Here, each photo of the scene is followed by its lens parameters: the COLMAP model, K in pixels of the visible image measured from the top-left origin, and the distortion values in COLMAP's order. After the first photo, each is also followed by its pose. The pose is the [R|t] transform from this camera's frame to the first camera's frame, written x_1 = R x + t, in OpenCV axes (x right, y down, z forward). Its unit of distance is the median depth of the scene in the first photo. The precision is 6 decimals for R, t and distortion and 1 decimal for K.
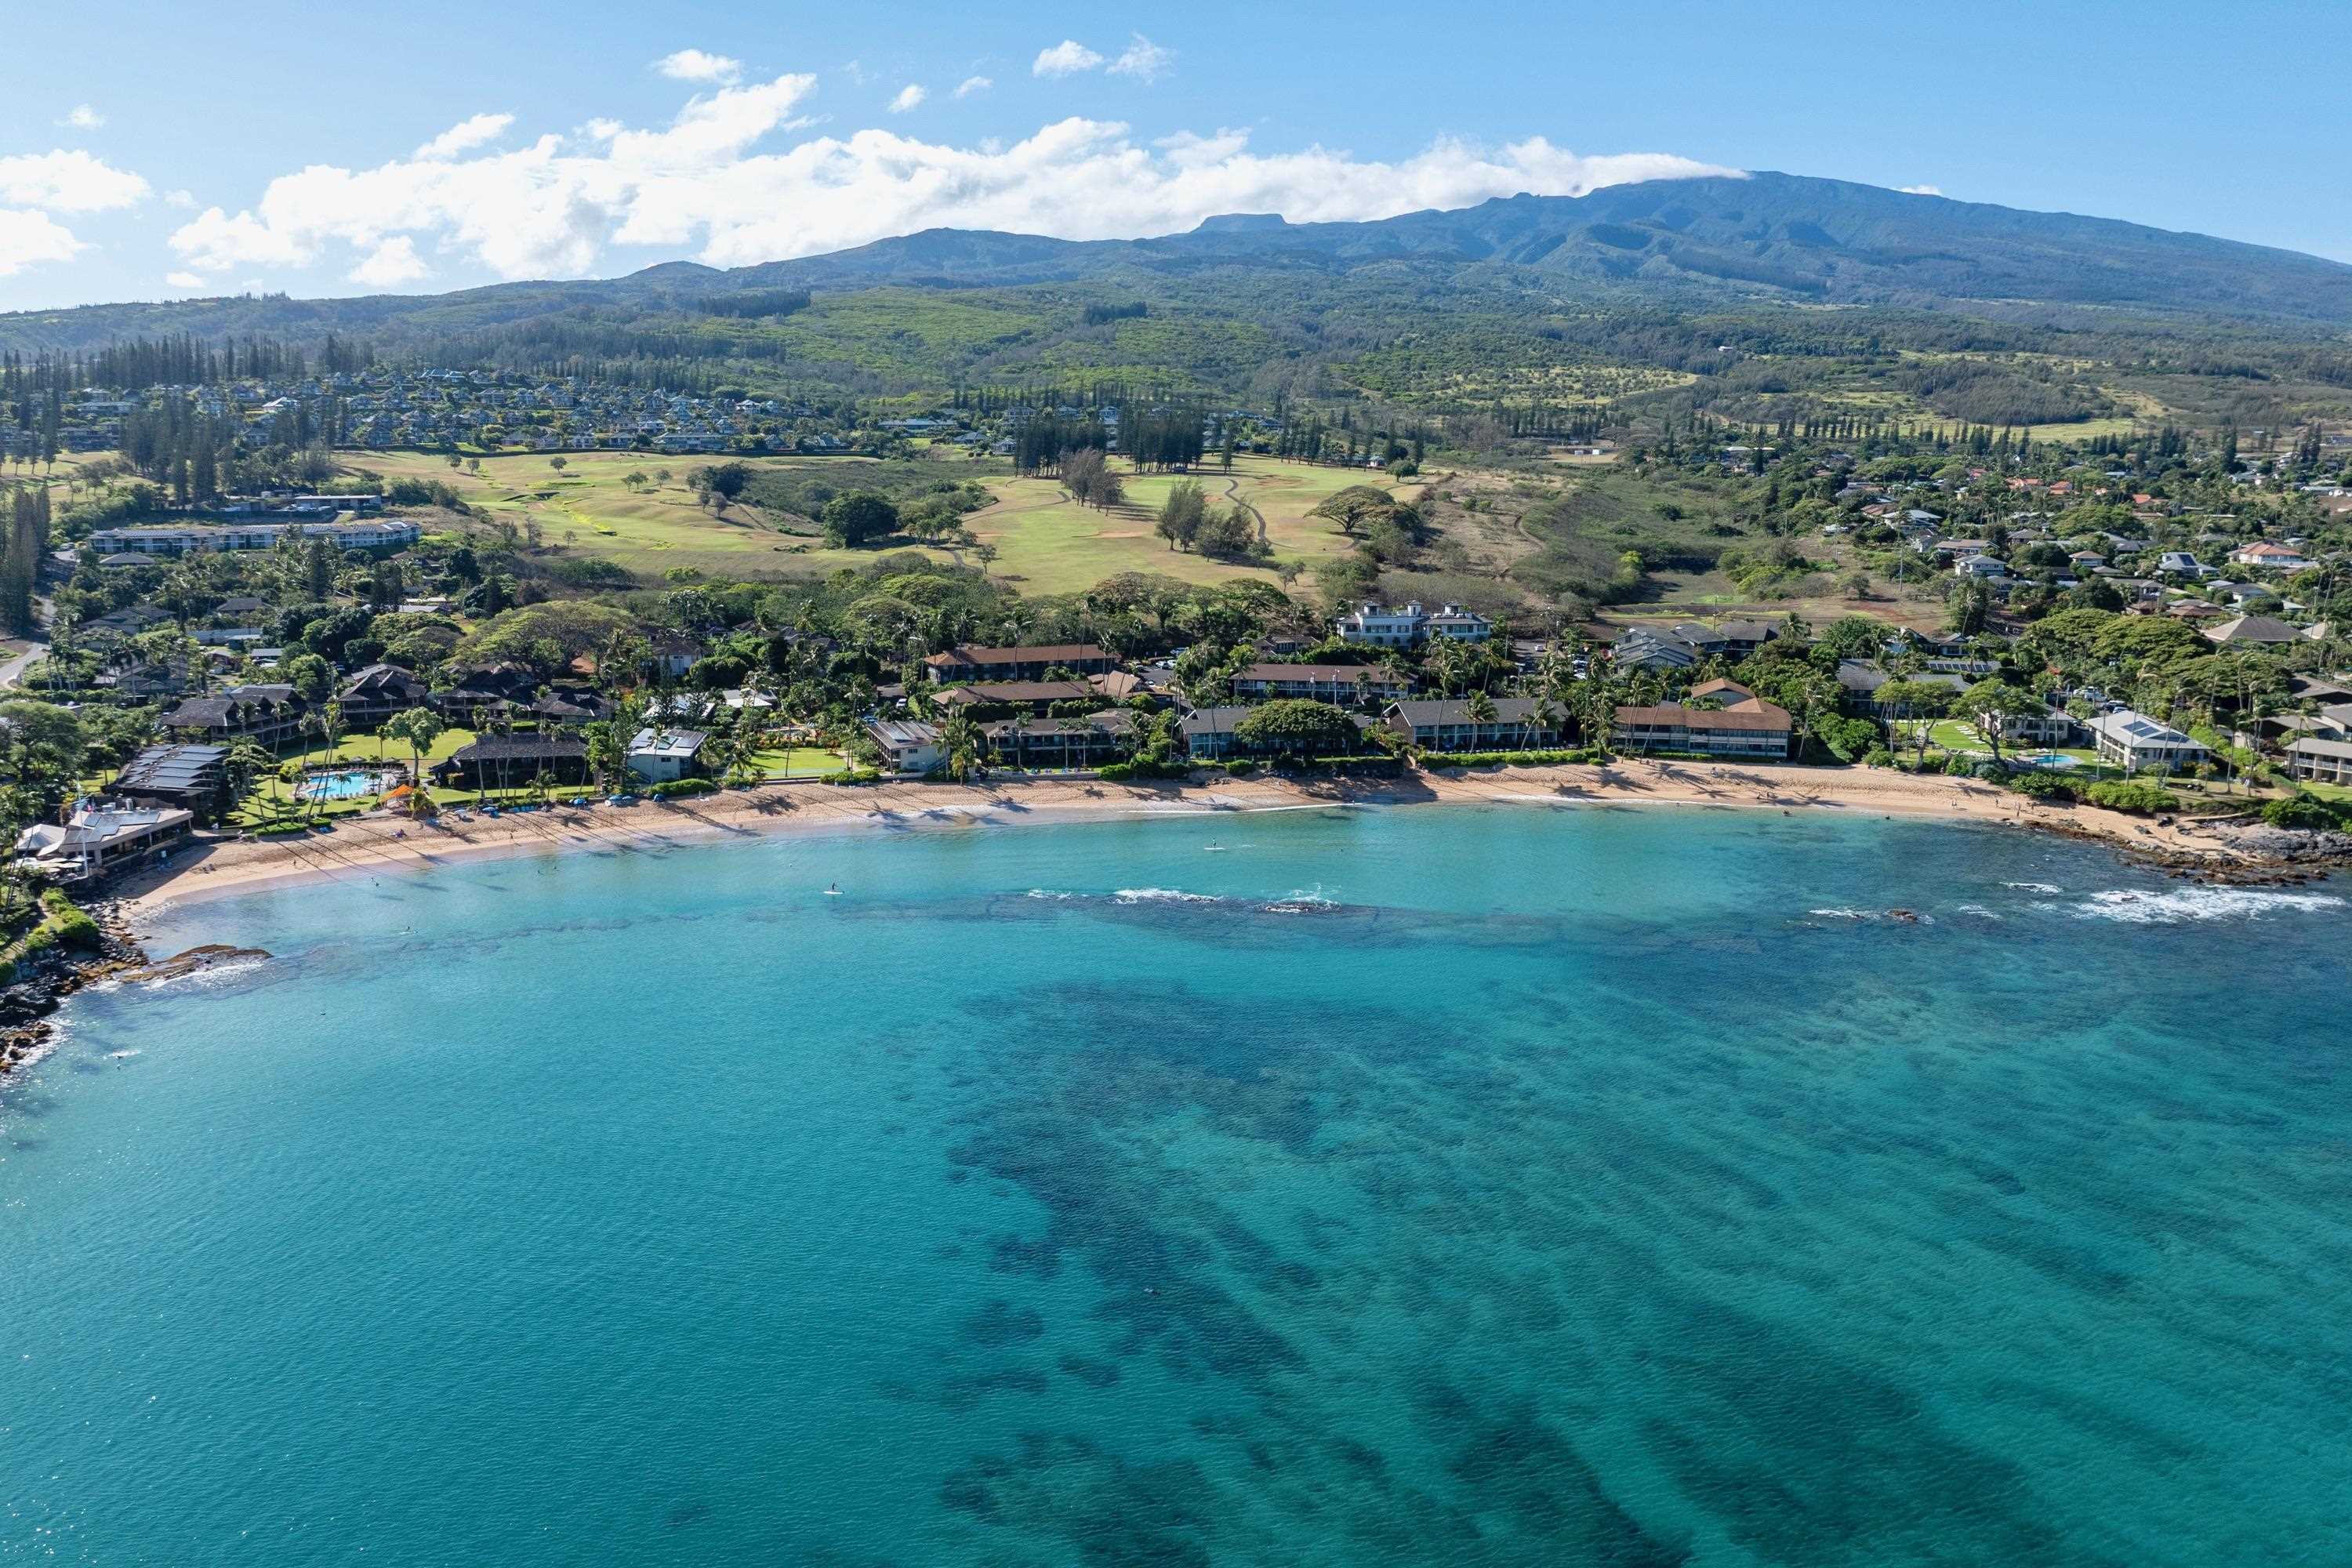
lens RADIAL K [[2028.6, 0, 1163.6], [0, 2028.6, 786.9], [0, 0, 1]] dist [-0.022508, -0.014029]
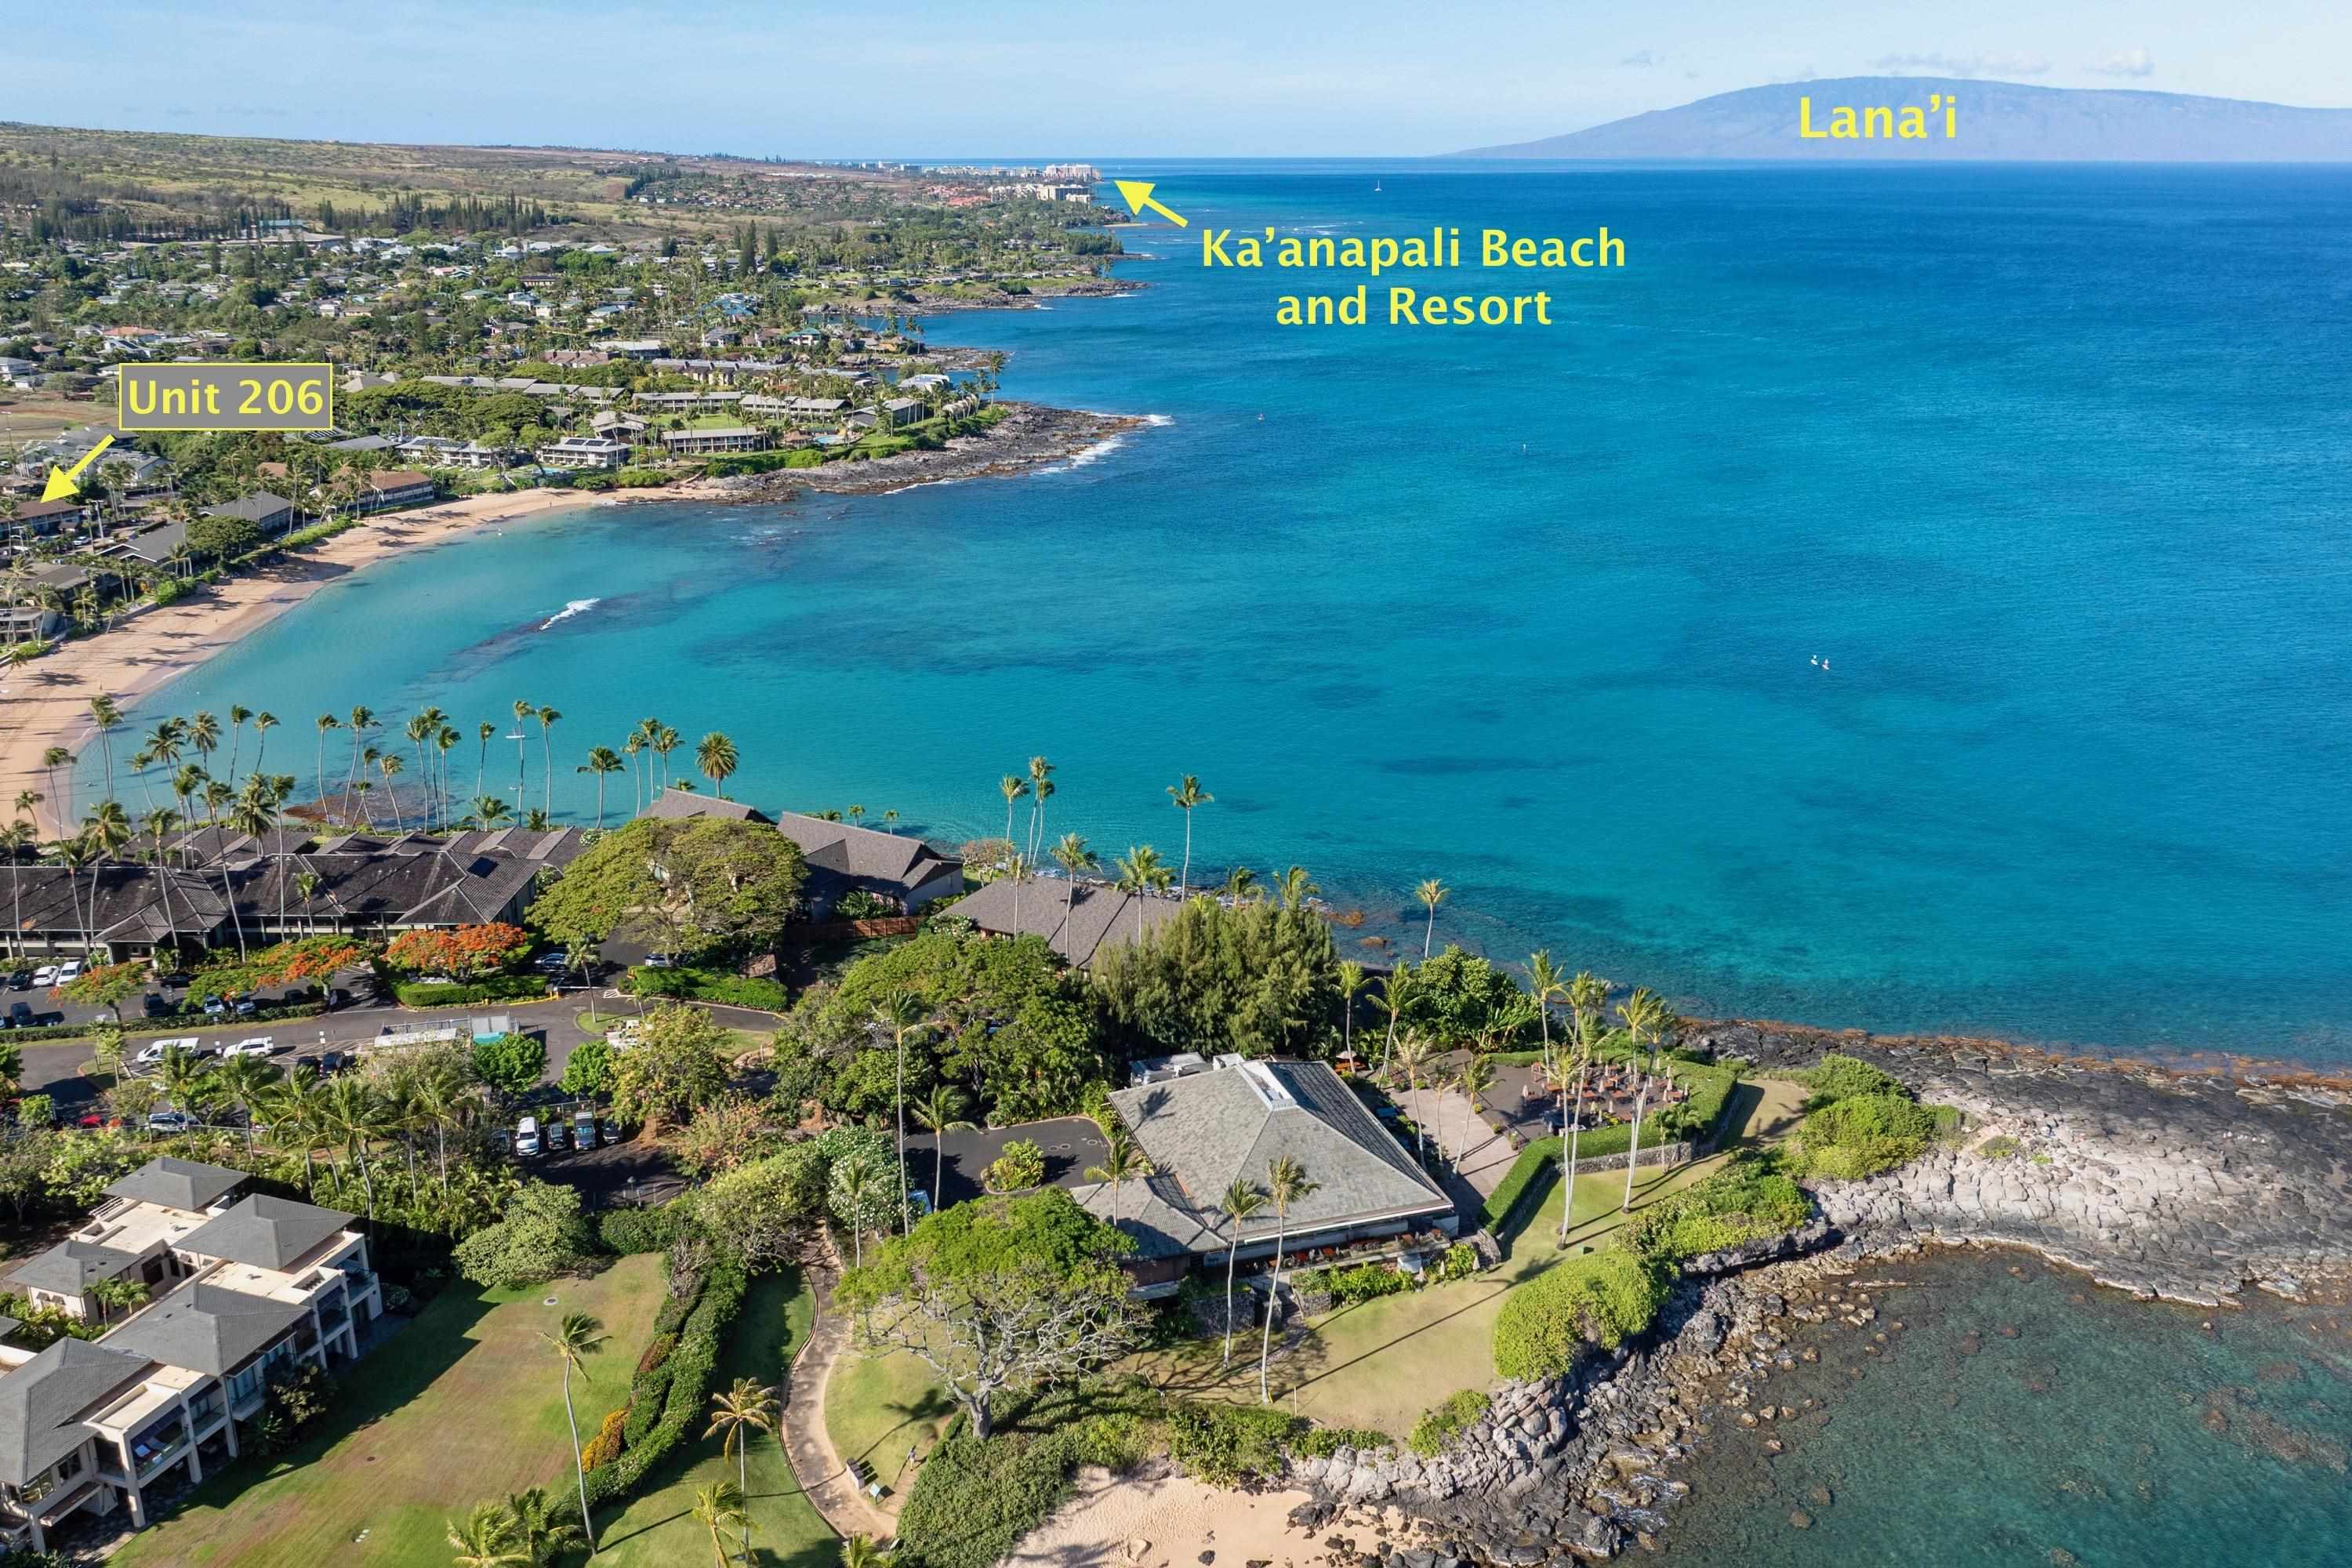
lens RADIAL K [[2028.6, 0, 1170.7], [0, 2028.6, 782.7], [0, 0, 1]] dist [-0.022508, -0.014029]
pose [[0.203185, -0.291768, 0.934659, -0.525223], [0.173535, 0.950190, 0.258892, -0.054577], [-0.963640, 0.109593, 0.243696, 0.073811]]
